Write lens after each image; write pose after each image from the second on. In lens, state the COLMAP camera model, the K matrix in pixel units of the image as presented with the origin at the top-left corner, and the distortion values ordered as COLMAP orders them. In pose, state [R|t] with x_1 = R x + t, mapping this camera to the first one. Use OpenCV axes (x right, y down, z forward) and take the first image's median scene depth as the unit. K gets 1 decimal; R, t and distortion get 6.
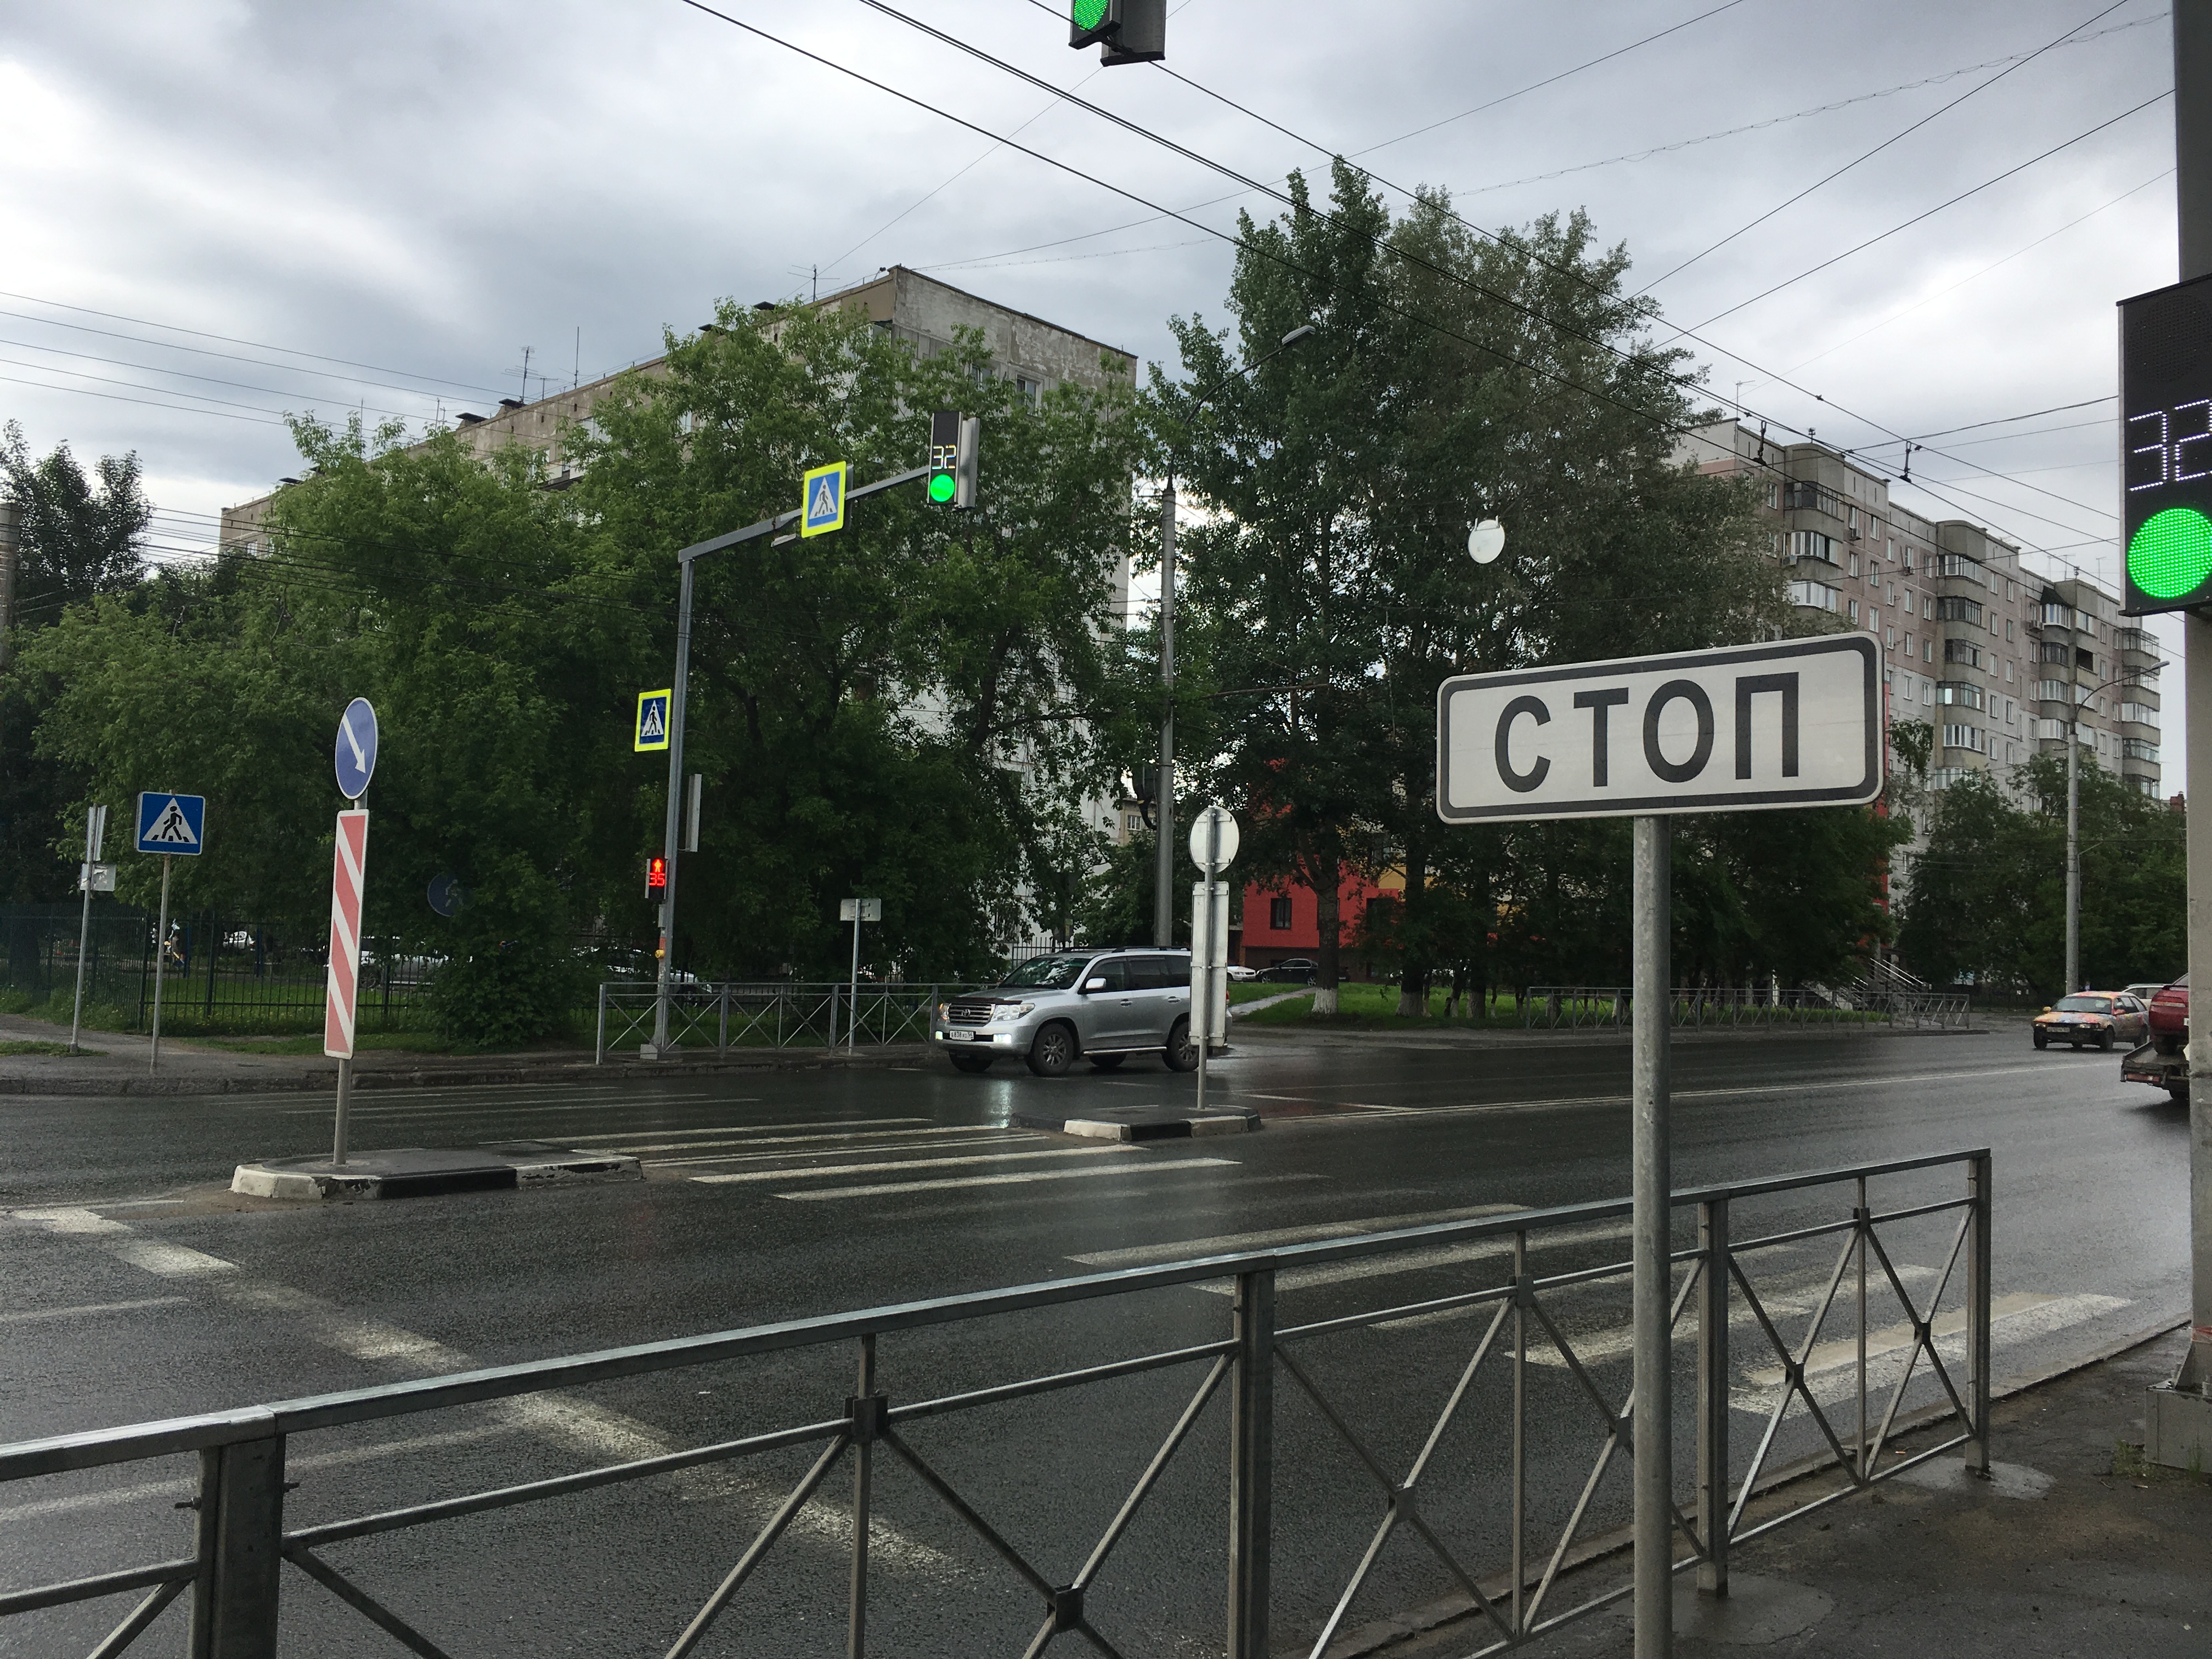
lens RADIAL K [[1886.1, 0, 1106.0], [0, 1886.1, 829.5], [0, 0, 1]] dist [0.038409, 0.002126]
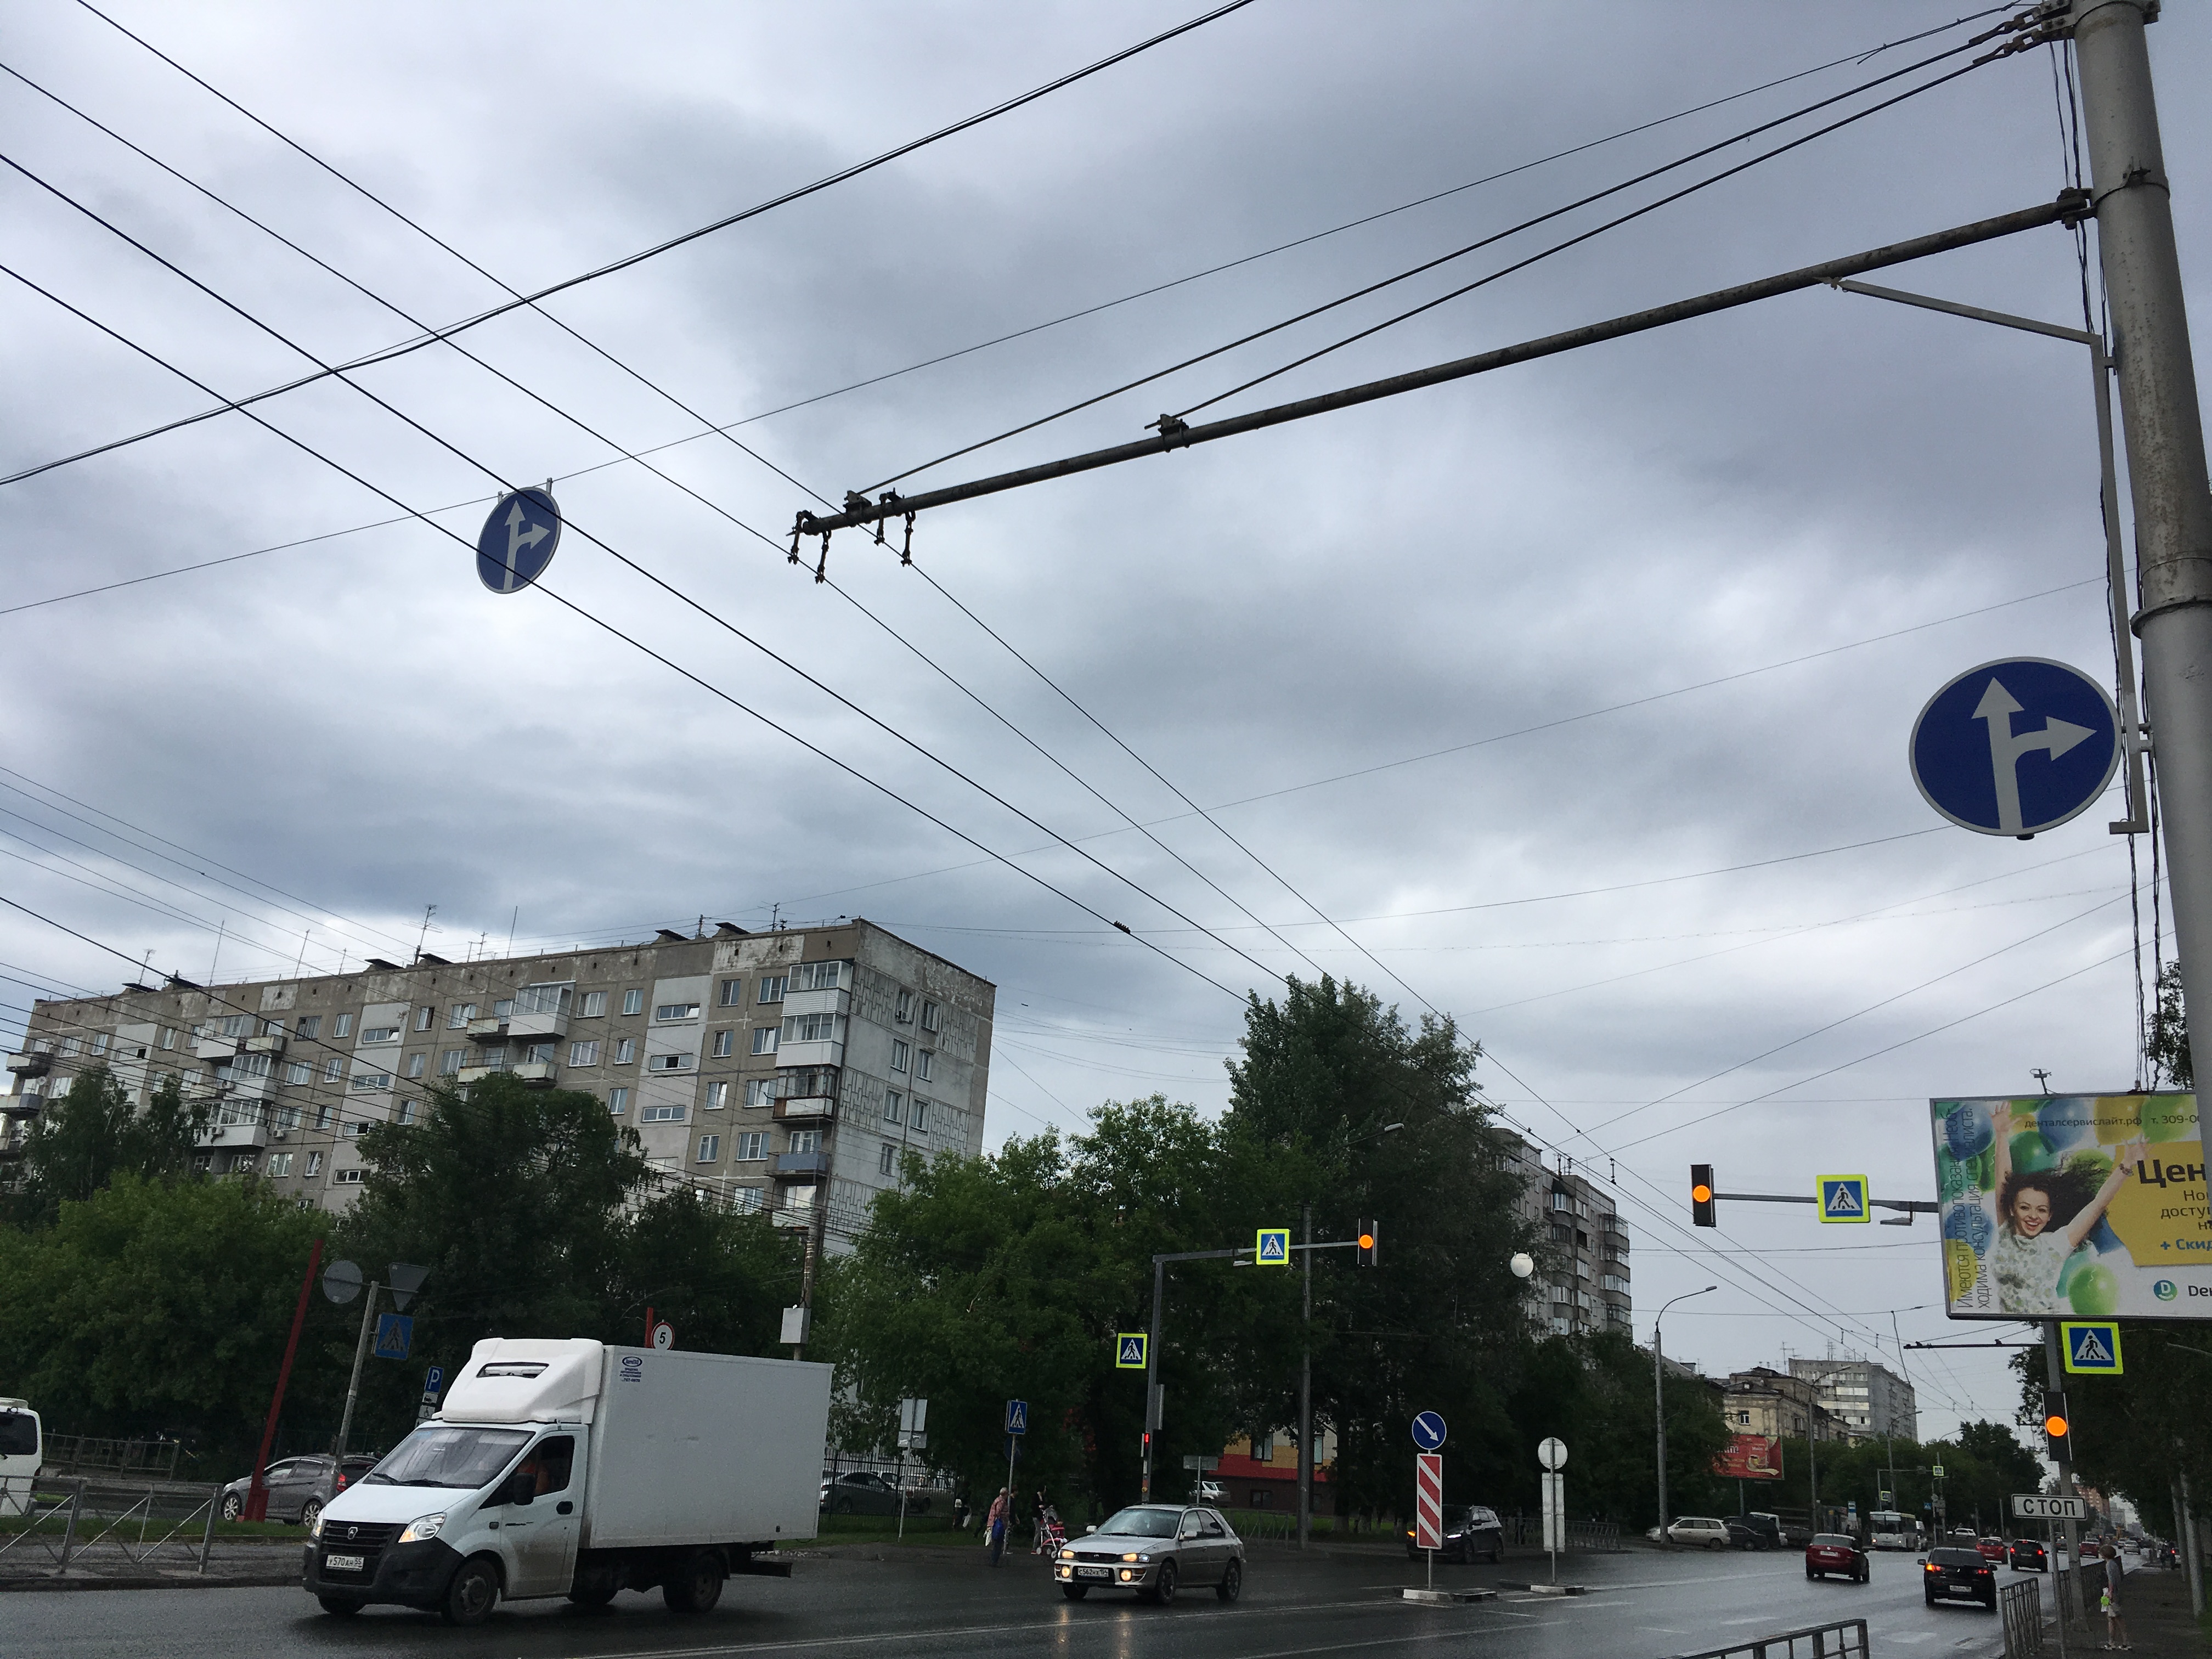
lens RADIAL K [[1870.6, 0, 1113.1], [0, 1870.6, 819.7], [0, 0, 1]] dist [0.083982, -0.109274]
pose [[0.957957, 0.118410, 0.261338, -0.471024], [-0.047692, 0.963910, -0.261921, -0.044930], [-0.282921, 0.238445, 0.929032, -0.470221]]
